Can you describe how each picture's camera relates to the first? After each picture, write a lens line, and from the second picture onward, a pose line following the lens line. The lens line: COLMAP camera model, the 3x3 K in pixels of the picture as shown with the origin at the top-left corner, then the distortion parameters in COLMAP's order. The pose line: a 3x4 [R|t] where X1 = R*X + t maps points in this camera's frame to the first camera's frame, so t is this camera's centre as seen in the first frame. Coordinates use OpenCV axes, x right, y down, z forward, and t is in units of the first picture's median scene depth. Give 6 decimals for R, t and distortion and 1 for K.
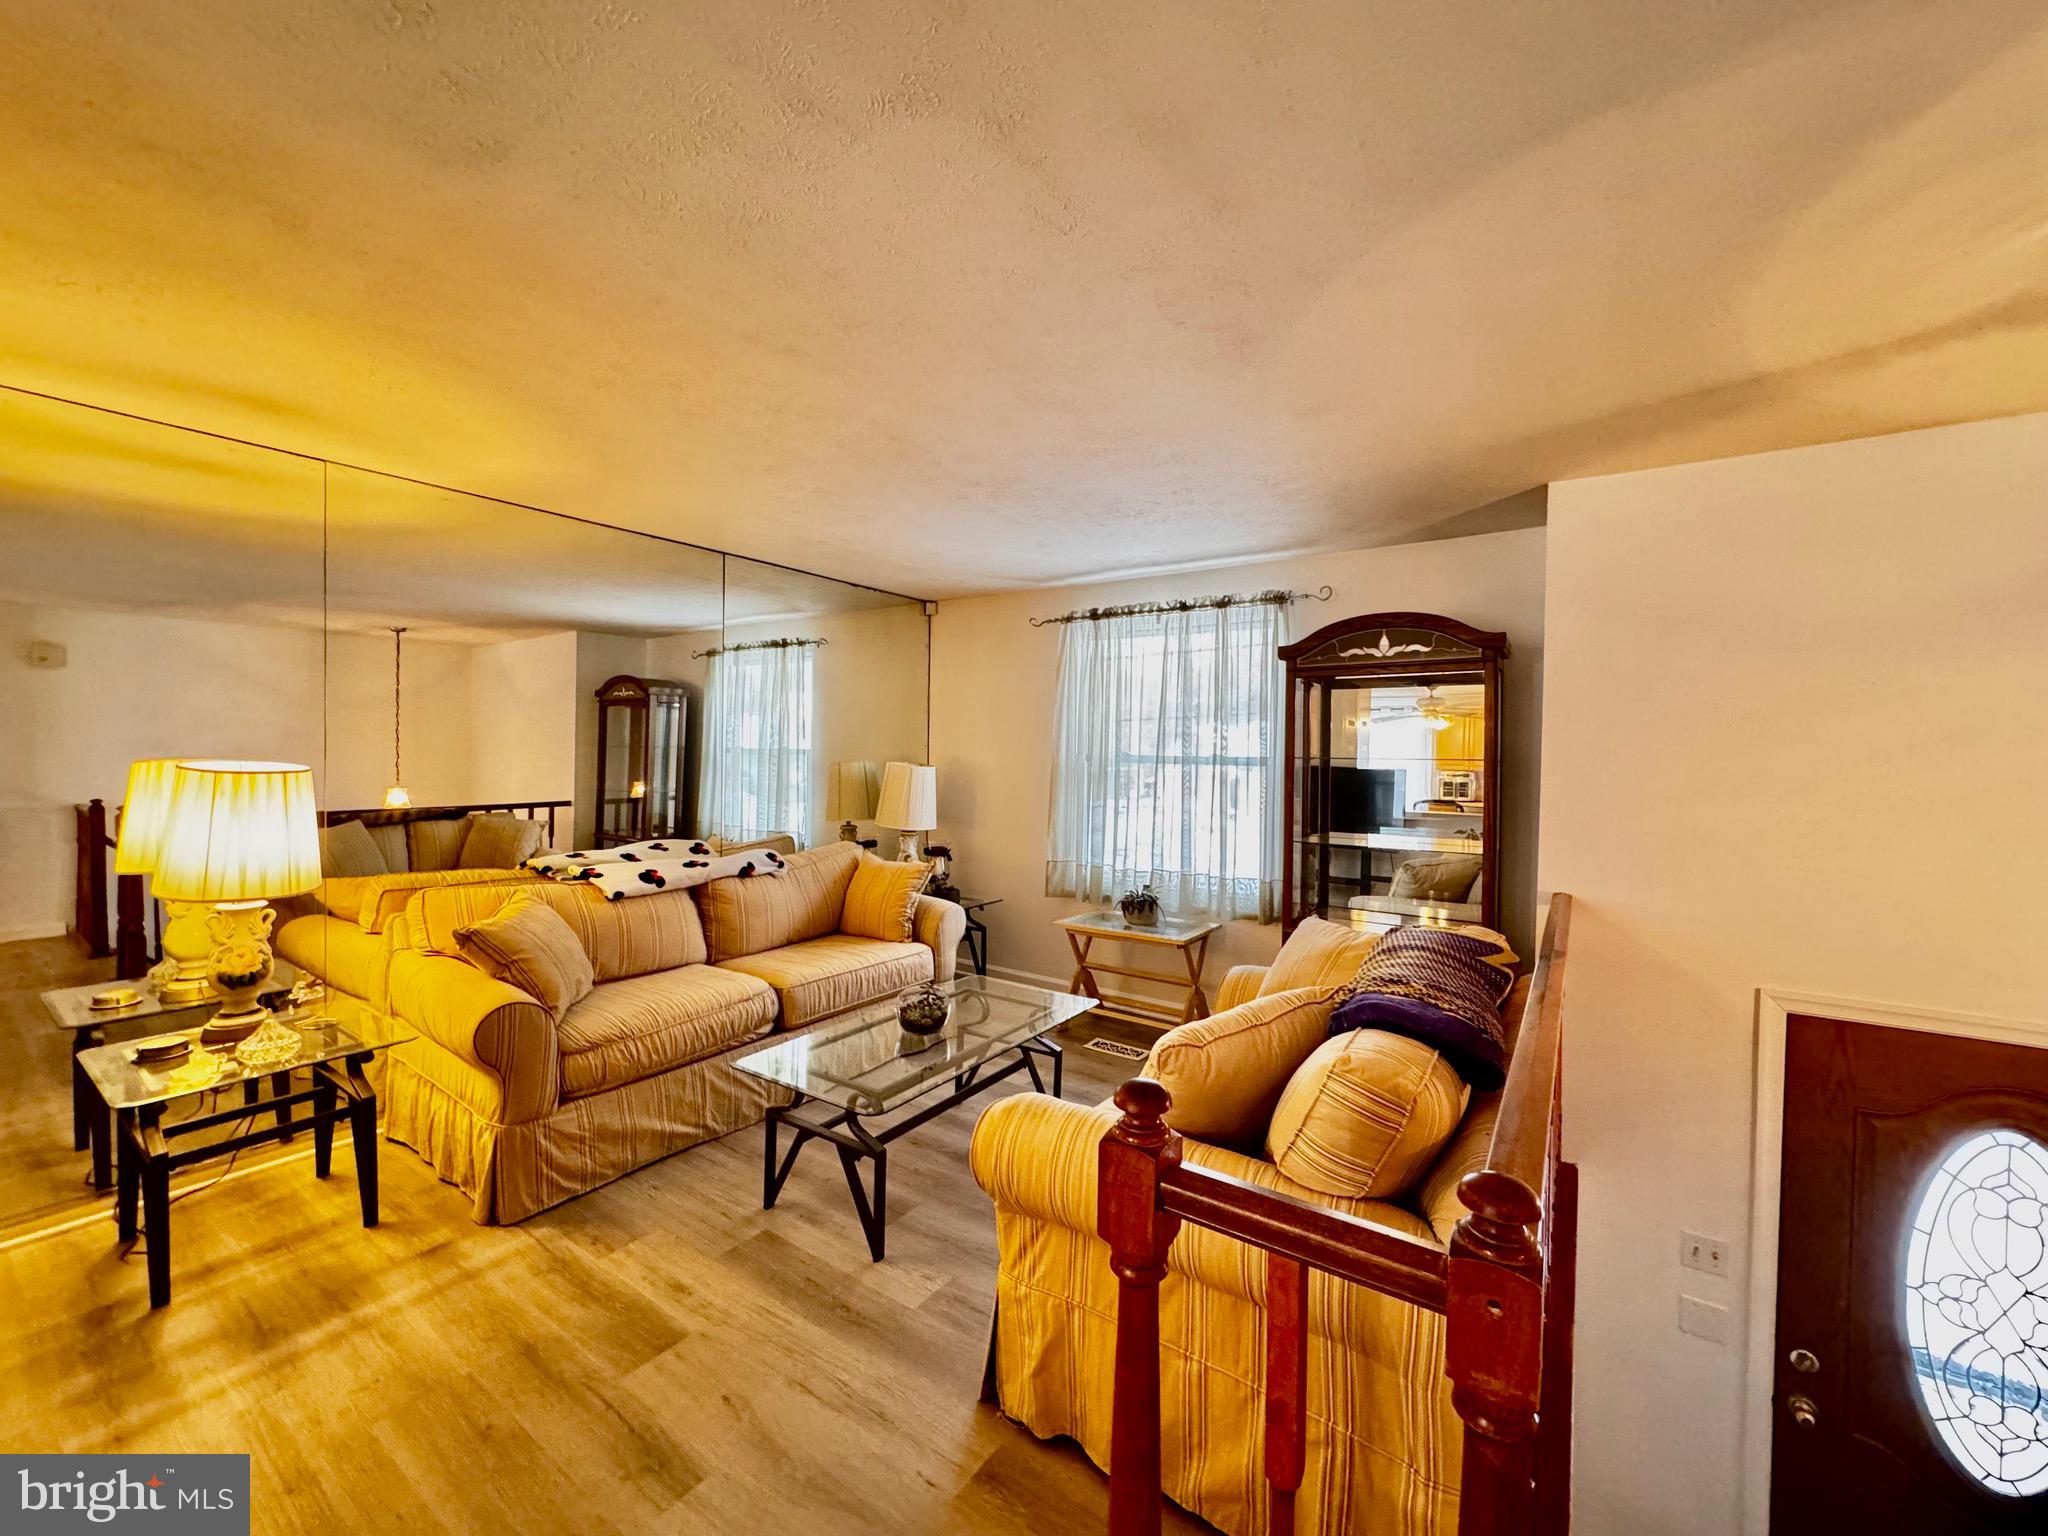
lens RADIAL K [[818.2, 0, 1024.0], [0, 818.2, 768.0], [0, 0, 1]] dist [-0.000742, 0.000532]
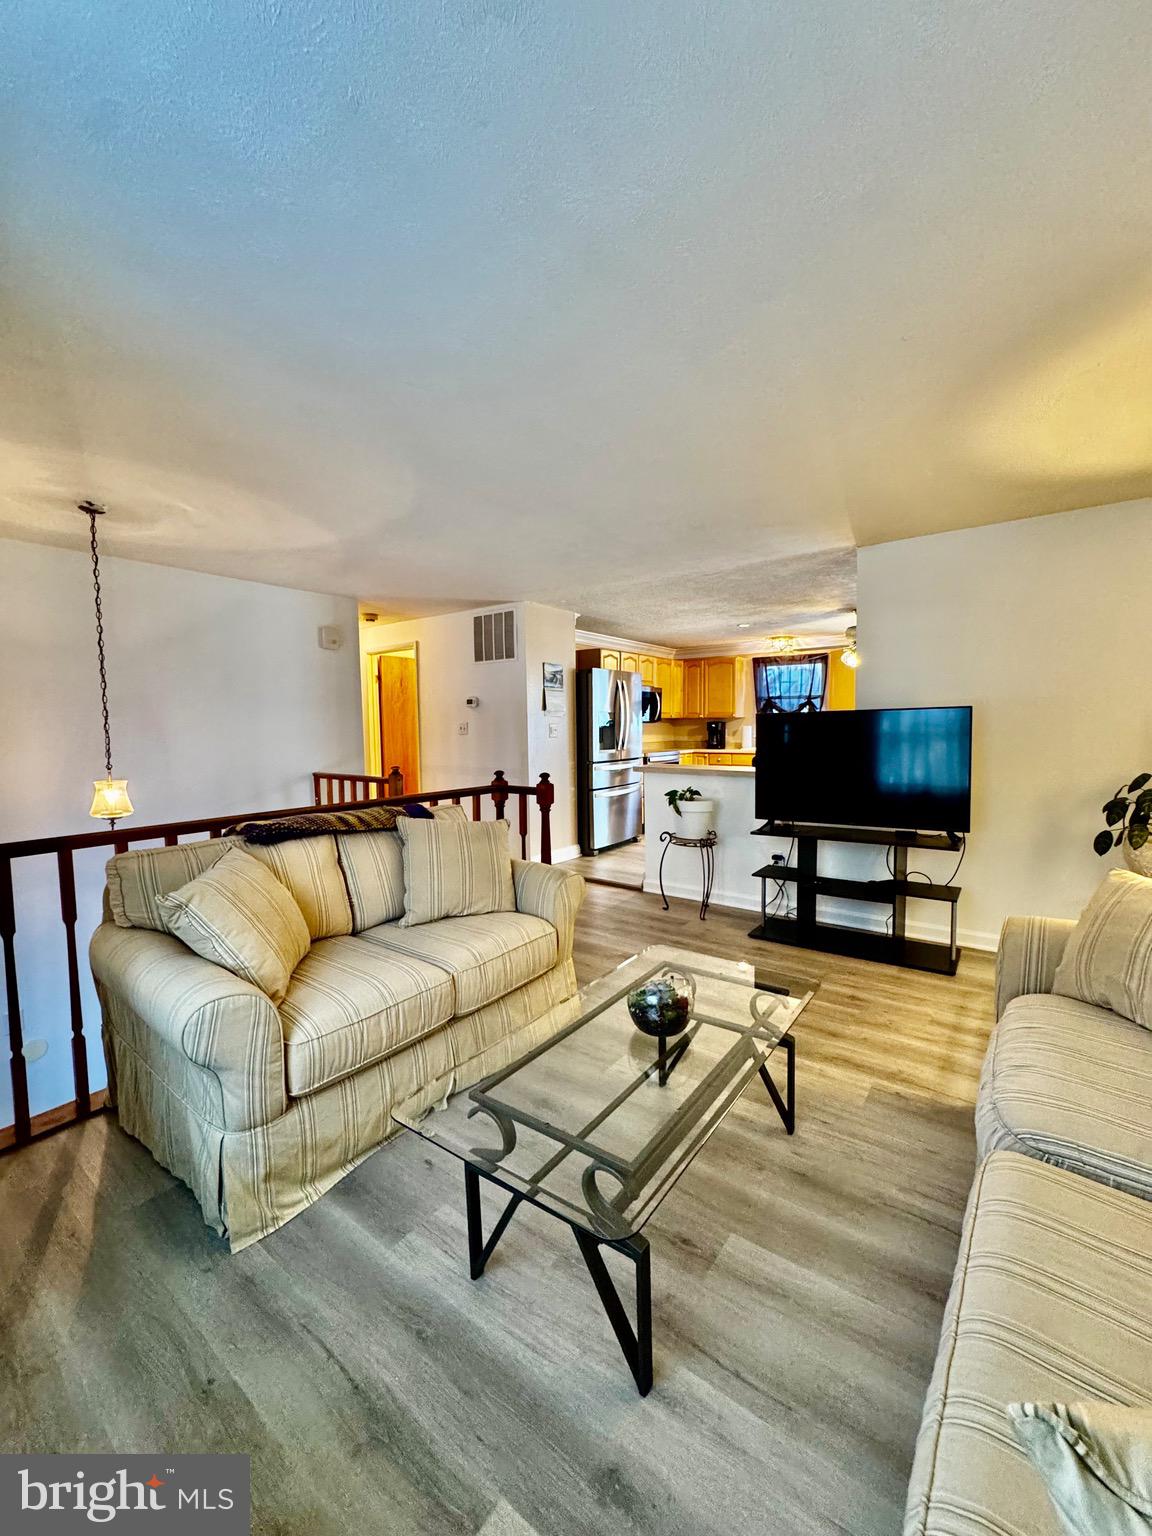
lens RADIAL K [[613.7, 0, 586.8], [0, 613.7, 776.9], [0, 0, 1]] dist [-0.000742, 0.000532]
pose [[-0.999824, -0.003110, 0.018508, -0.064924], [-0.001189, 0.994693, 0.102880, 0.012123], [-0.018730, 0.102840, -0.994522, 1.652292]]
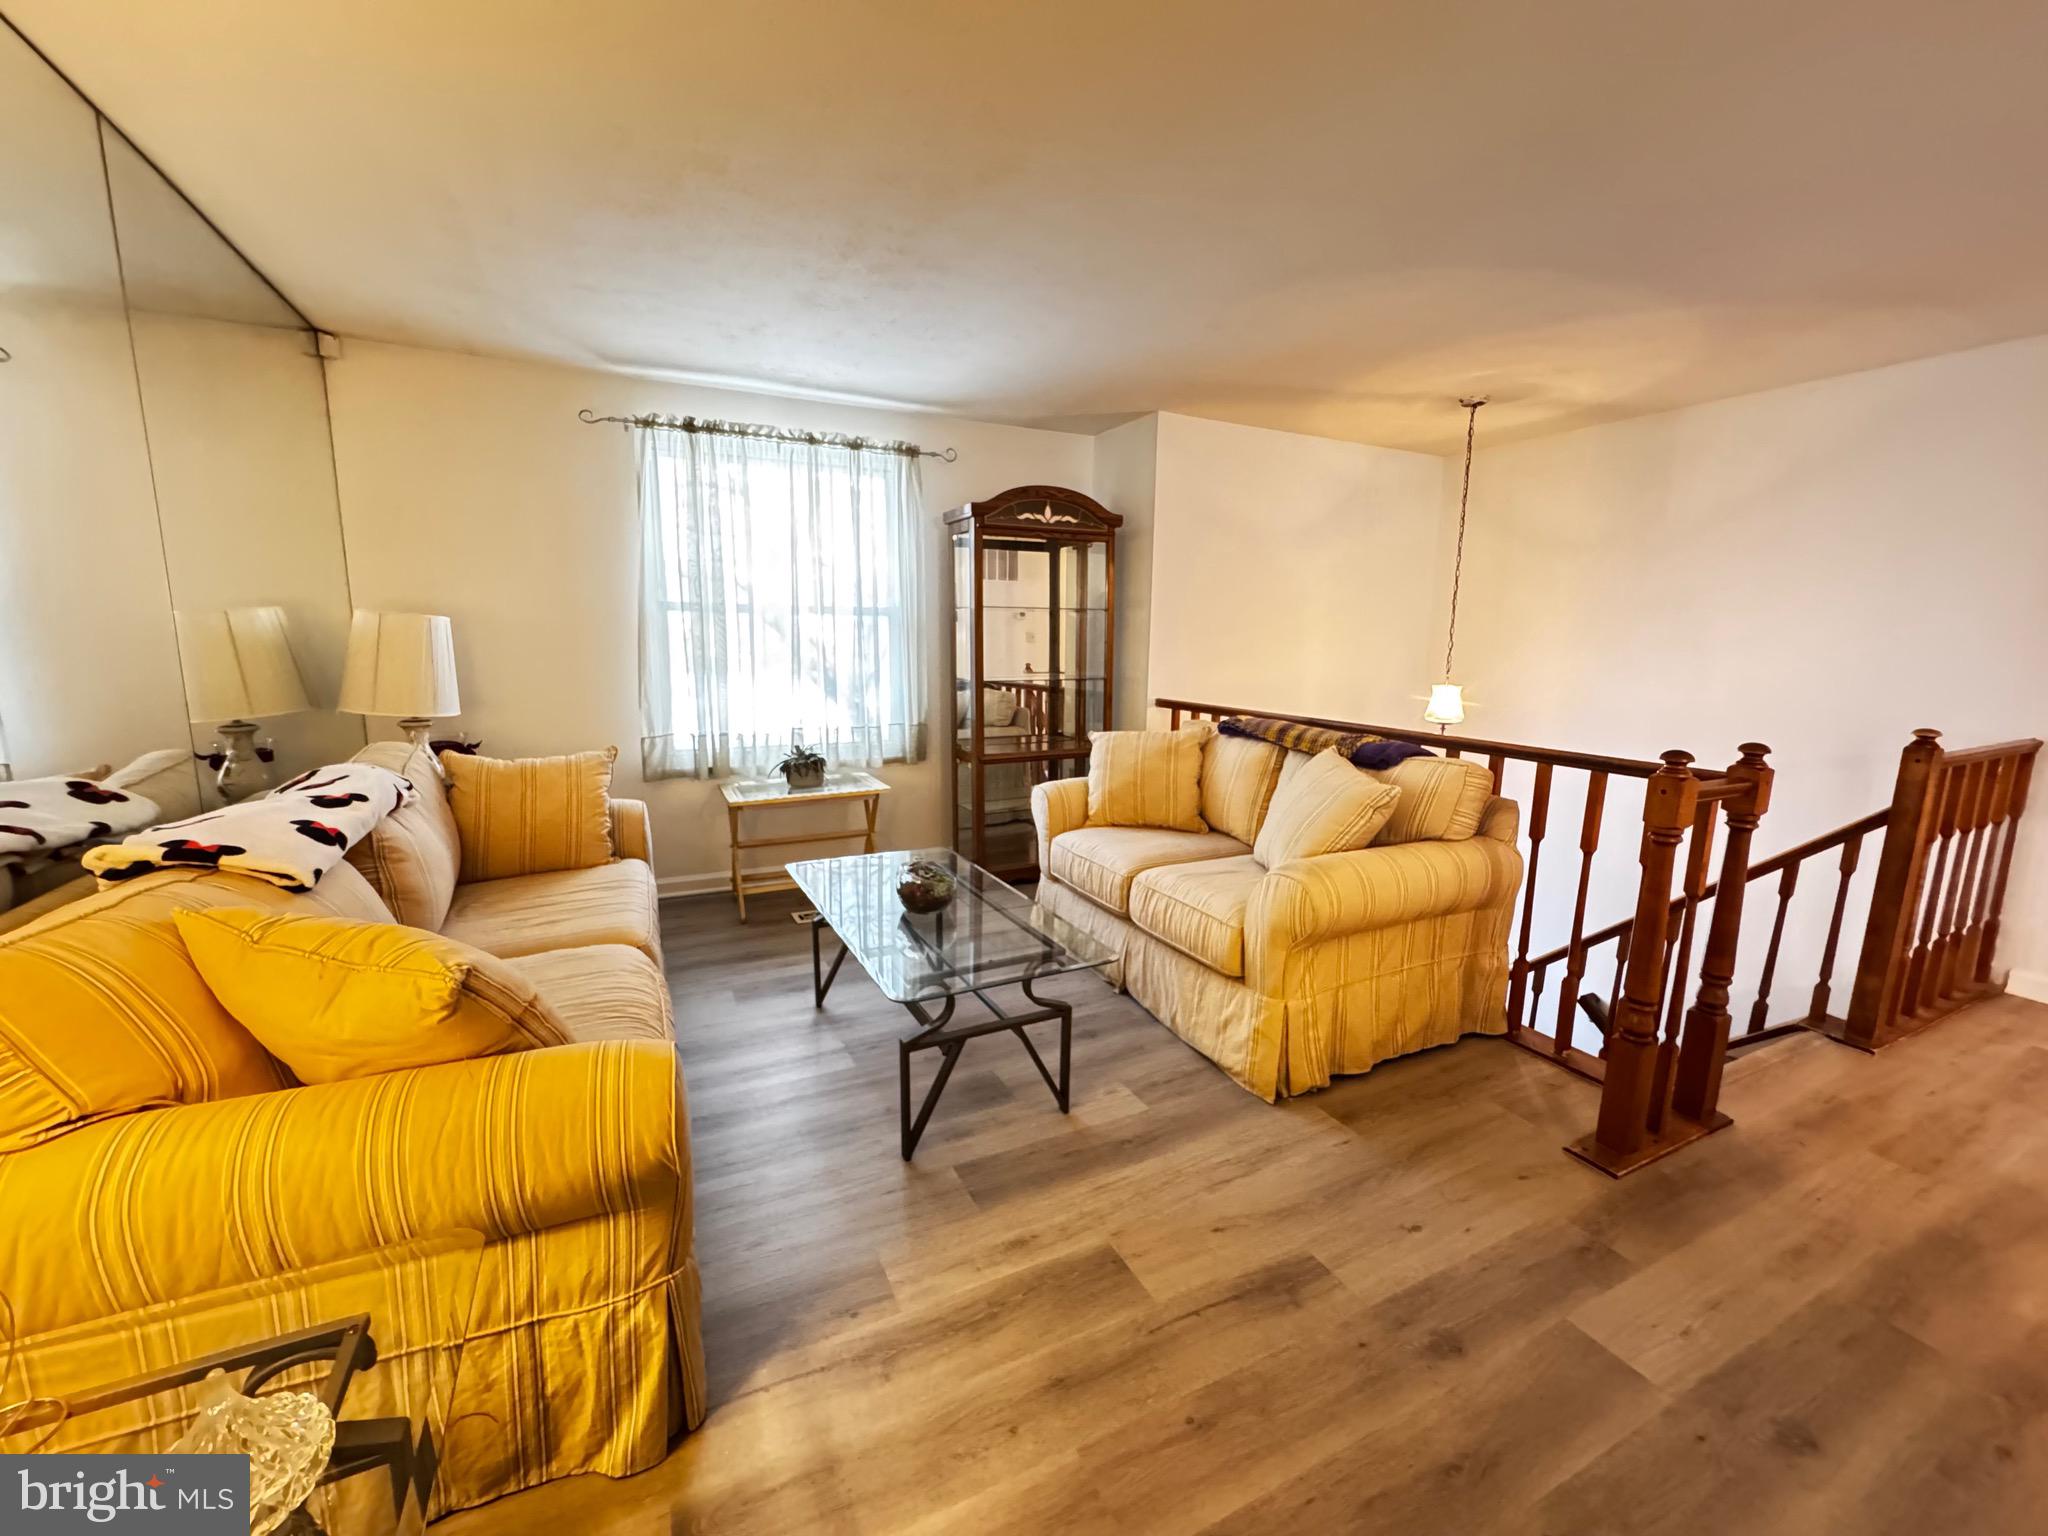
lens RADIAL K [[821.9, 0, 1024.0], [0, 821.9, 768.0], [0, 0, 1]] dist [-0.002136, 0.000476]
pose [[0.480582, -0.153075, 0.863487, -0.856370], [0.012652, 0.985756, 0.167708, 0.023008], [-0.876859, -0.069672, 0.475673, 0.517059]]
